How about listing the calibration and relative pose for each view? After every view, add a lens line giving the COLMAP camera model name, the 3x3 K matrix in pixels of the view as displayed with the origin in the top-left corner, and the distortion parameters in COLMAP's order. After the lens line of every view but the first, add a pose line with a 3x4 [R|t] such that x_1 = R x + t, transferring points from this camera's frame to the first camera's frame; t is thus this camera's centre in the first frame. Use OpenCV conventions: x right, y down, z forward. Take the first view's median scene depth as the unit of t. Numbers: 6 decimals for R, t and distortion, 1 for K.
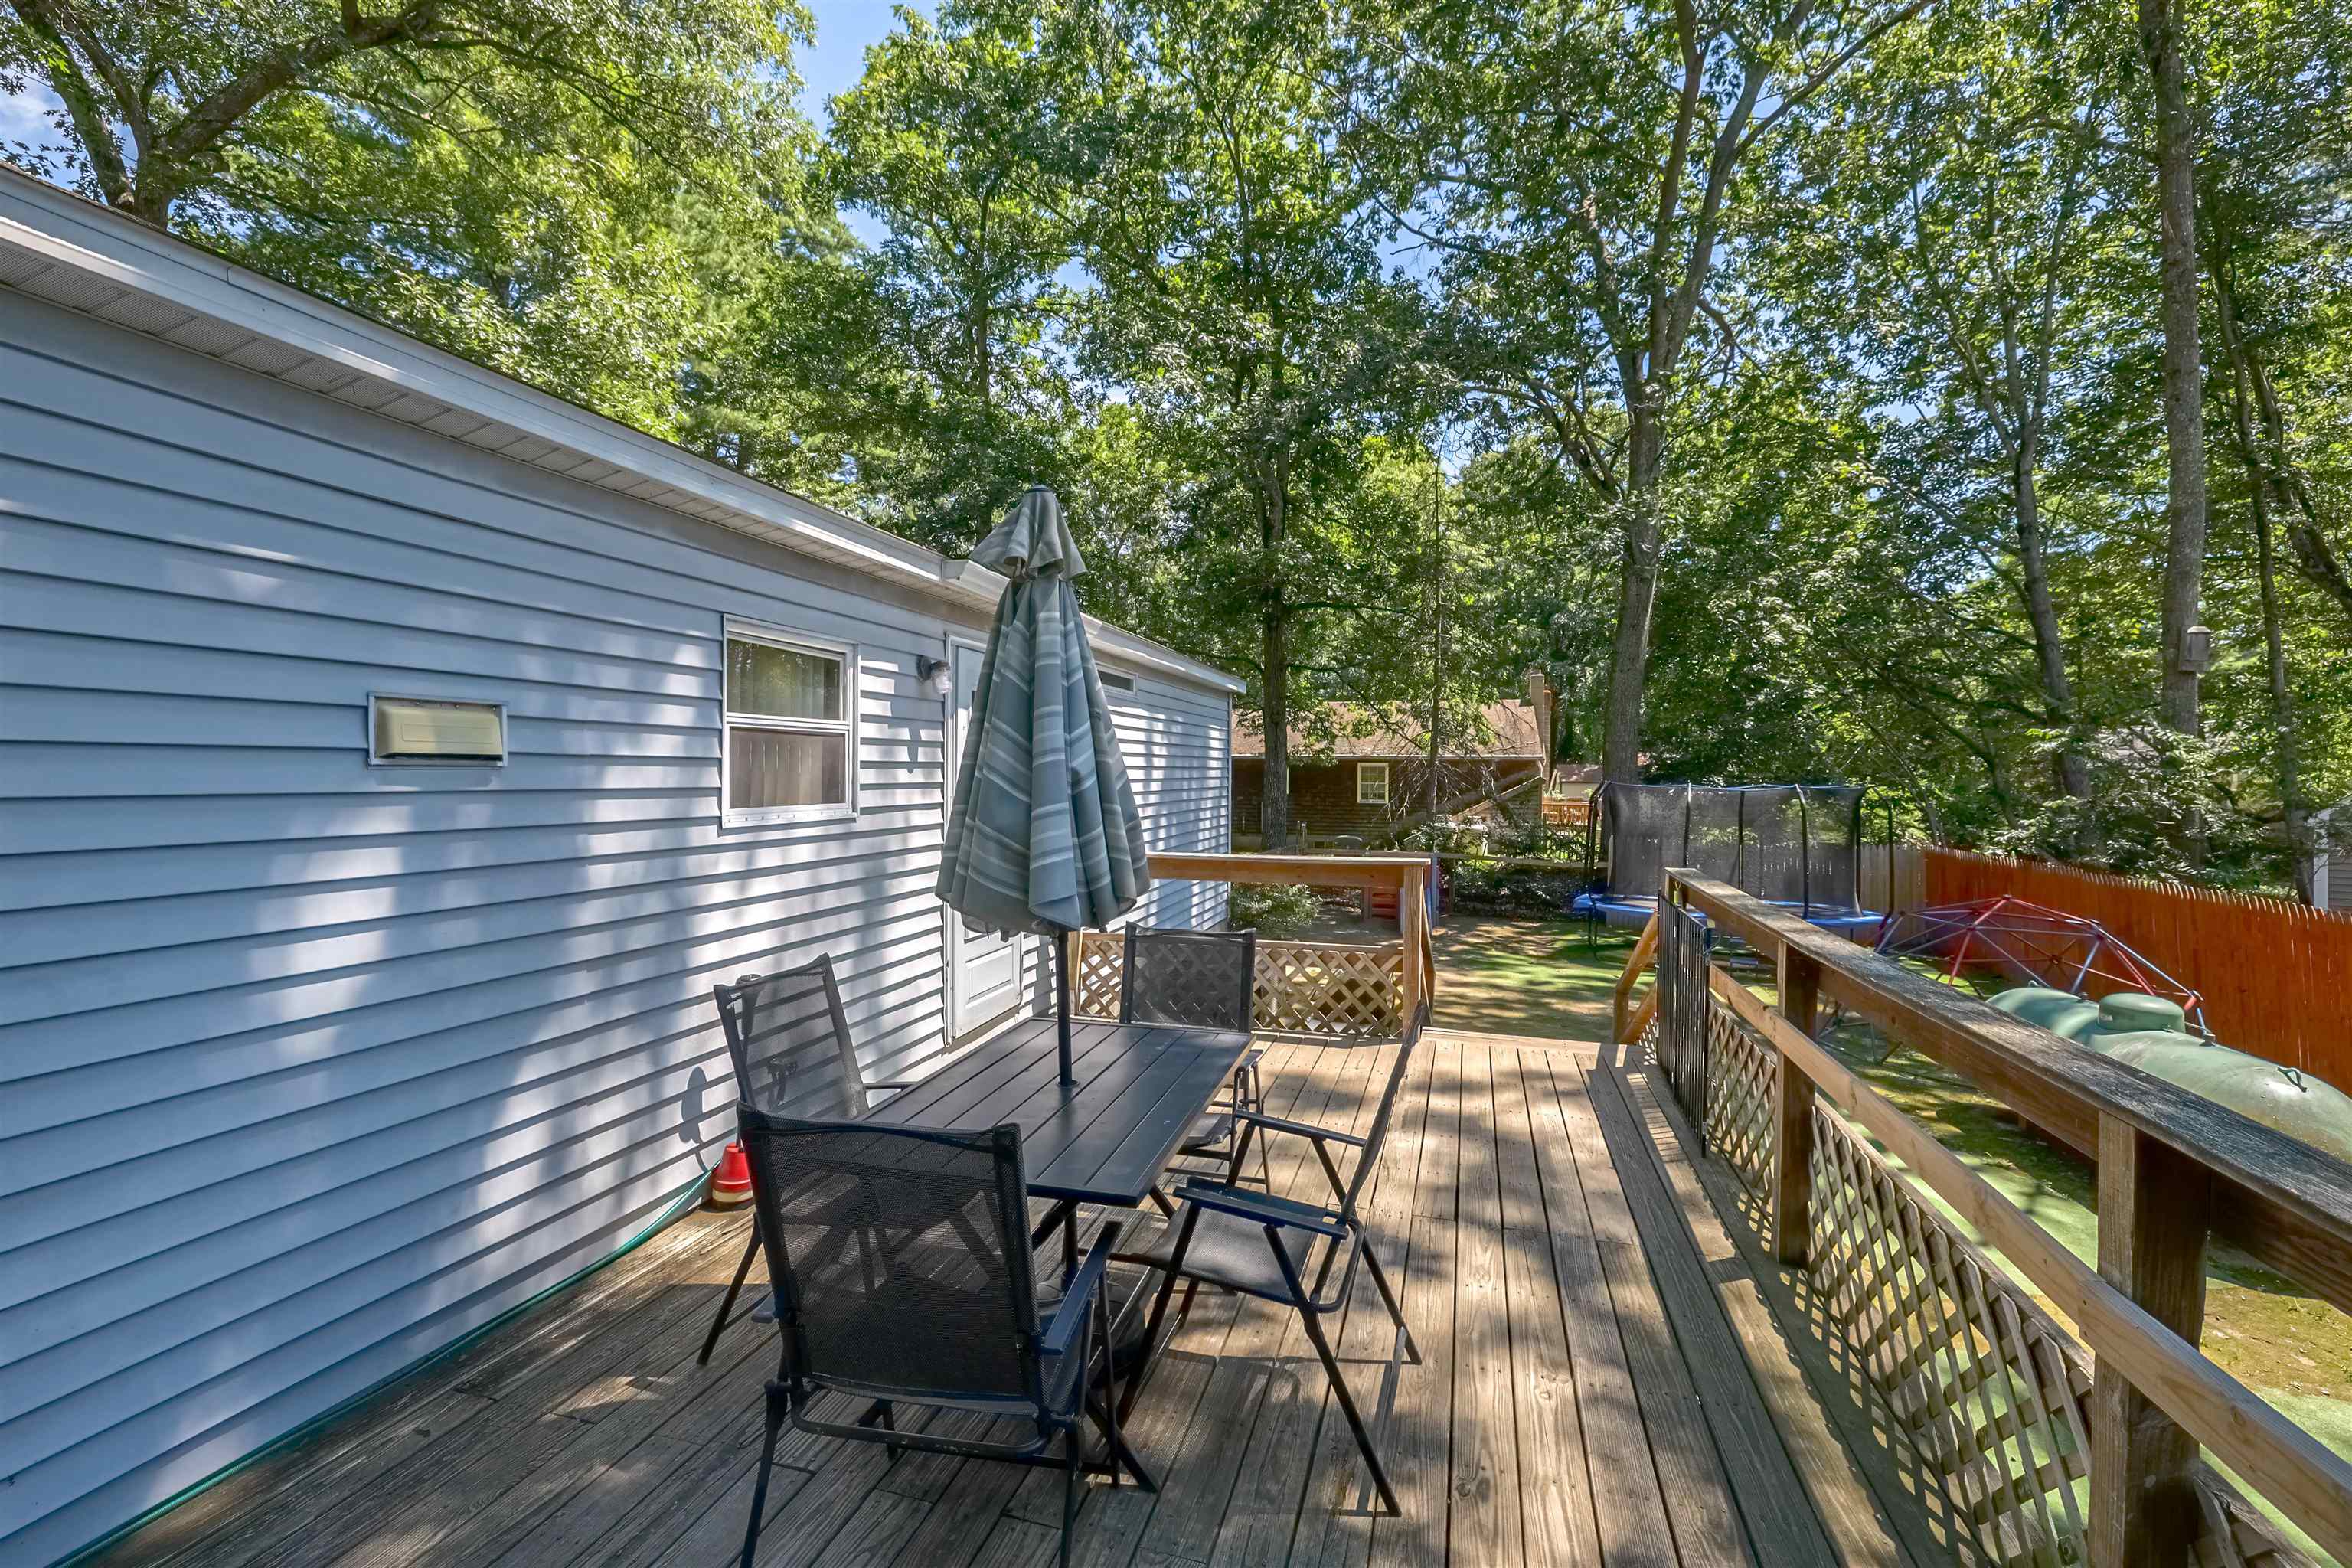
lens RADIAL K [[995.8, 0, 1171.1], [0, 995.8, 783.4], [0, 0, 1]] dist [-0.003455, -0.000282]
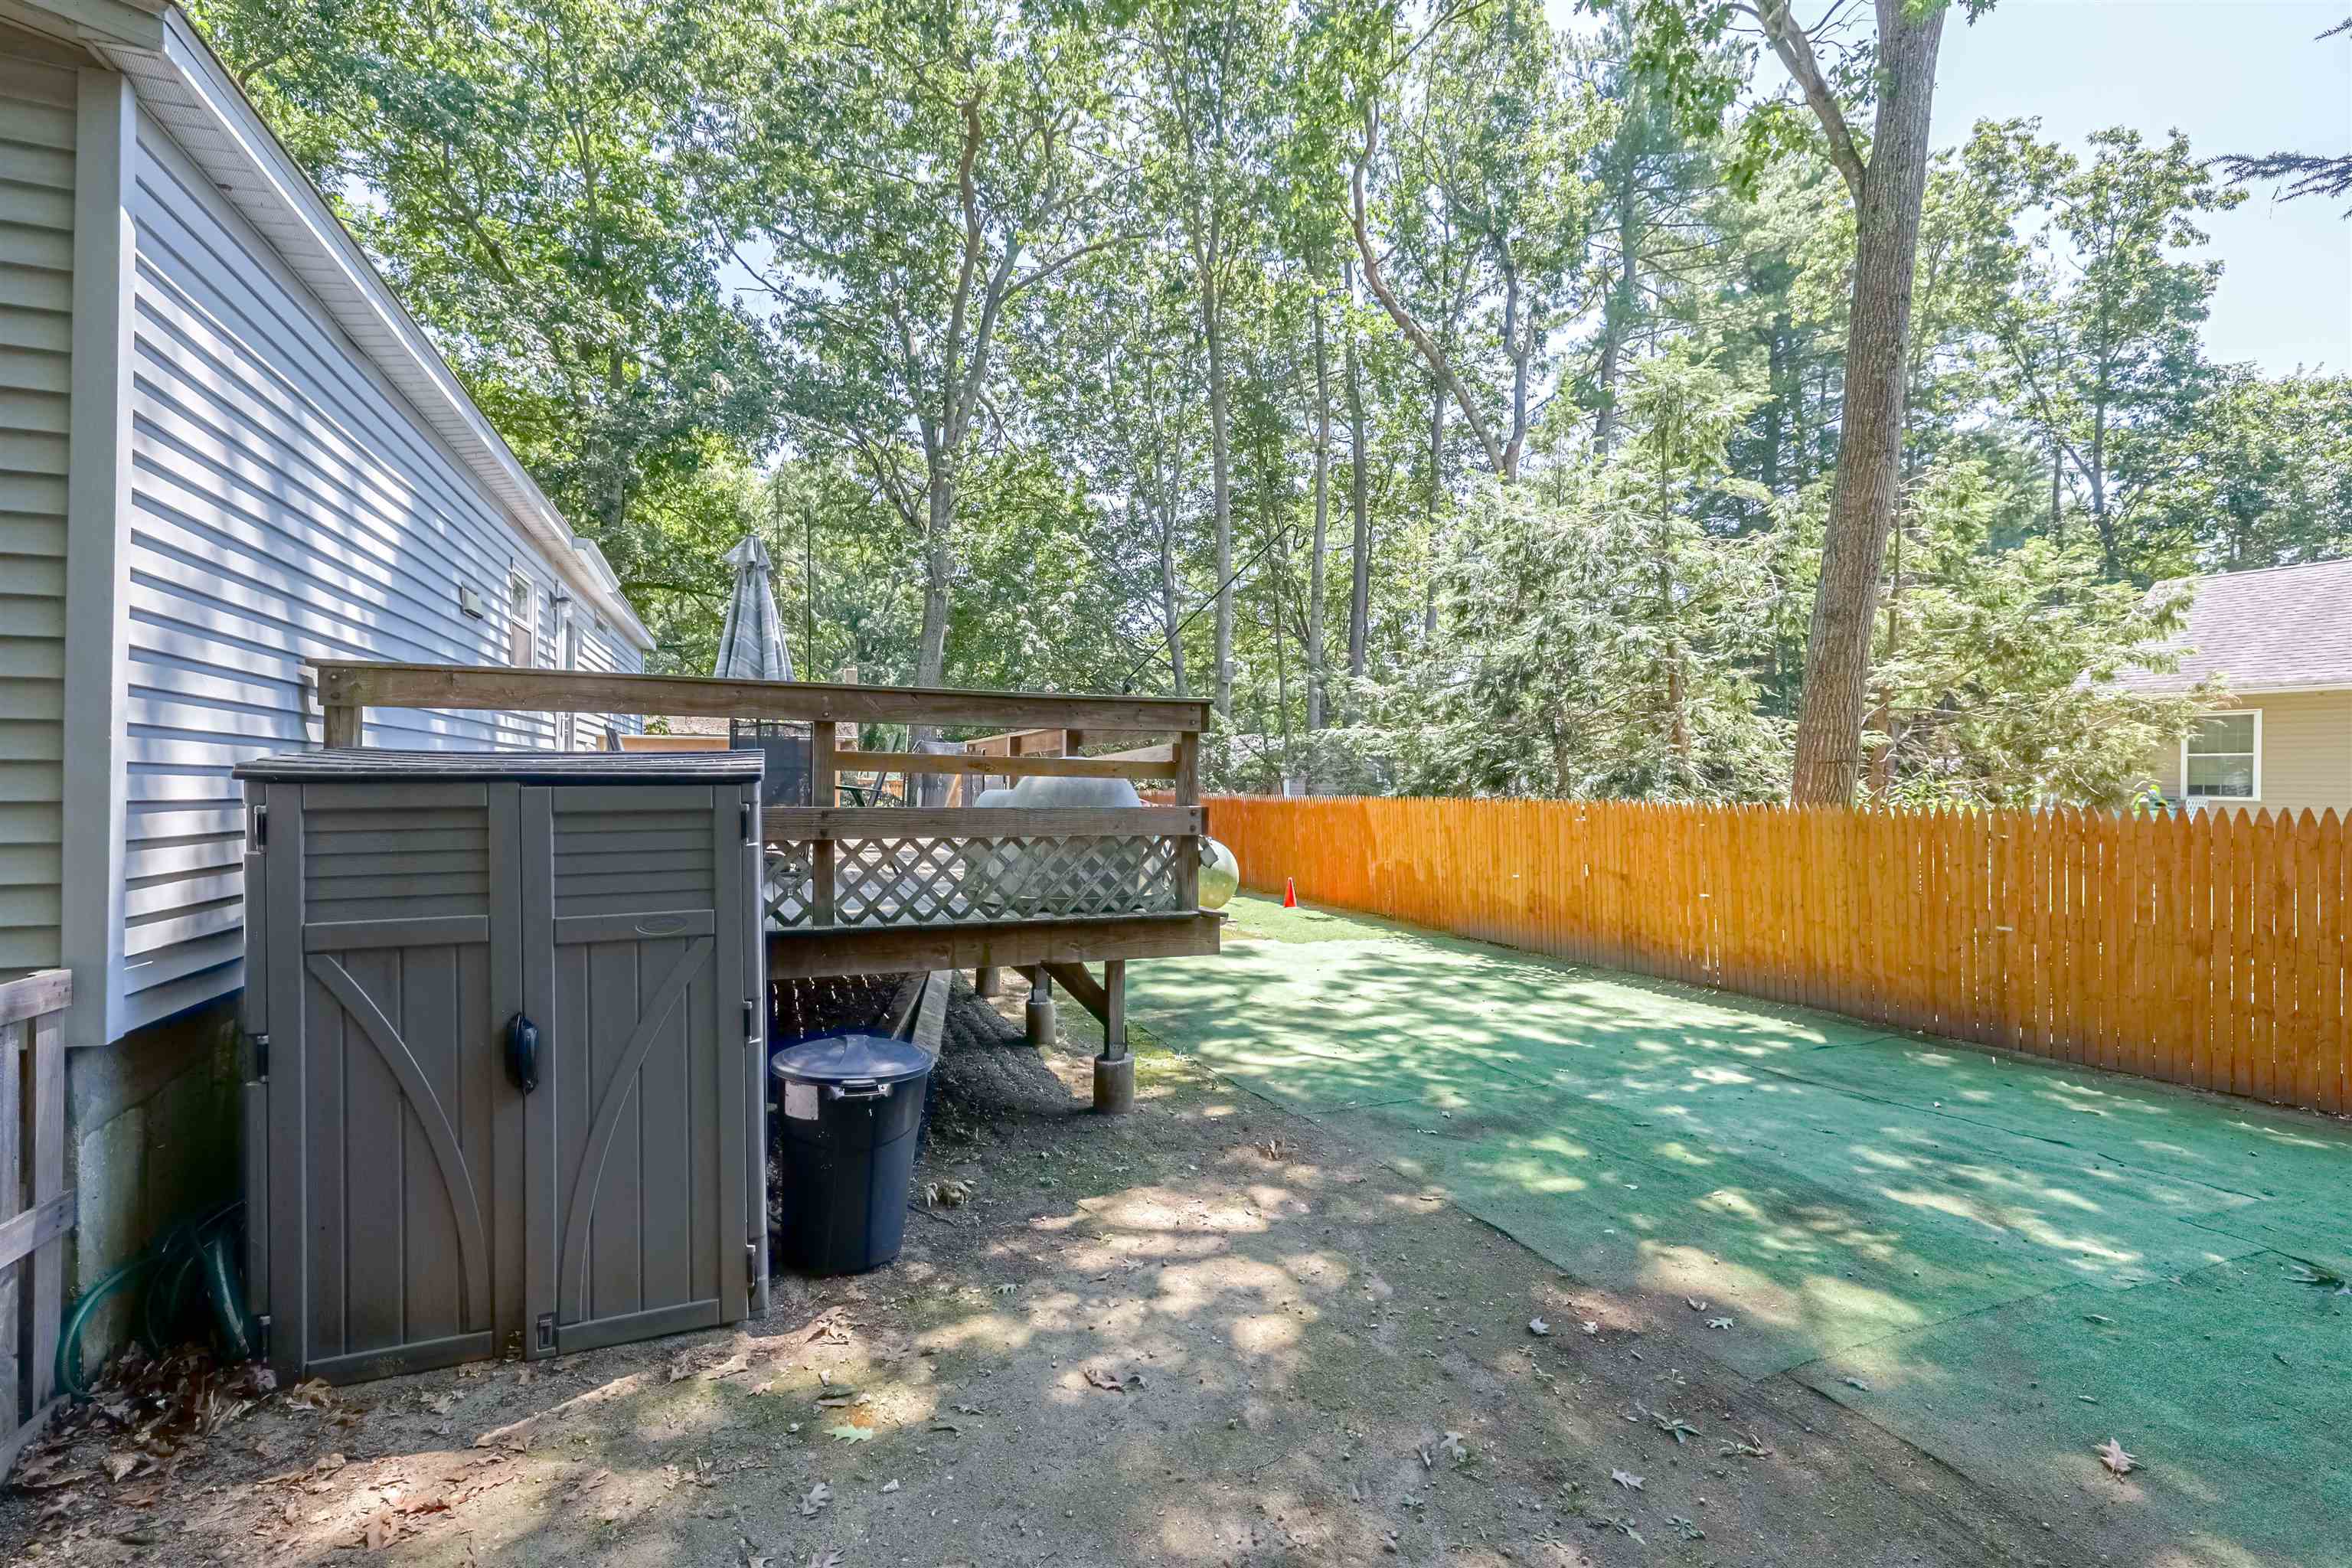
lens RADIAL K [[995.8, 0, 1174.8], [0, 995.8, 785.8], [0, 0, 1]] dist [-0.003455, -0.000282]
pose [[0.776250, -0.003687, 0.630414, -0.100309], [0.004720, 0.999989, 0.000036, 0.040049], [-0.630407, 0.002948, 0.776259, -0.188891]]
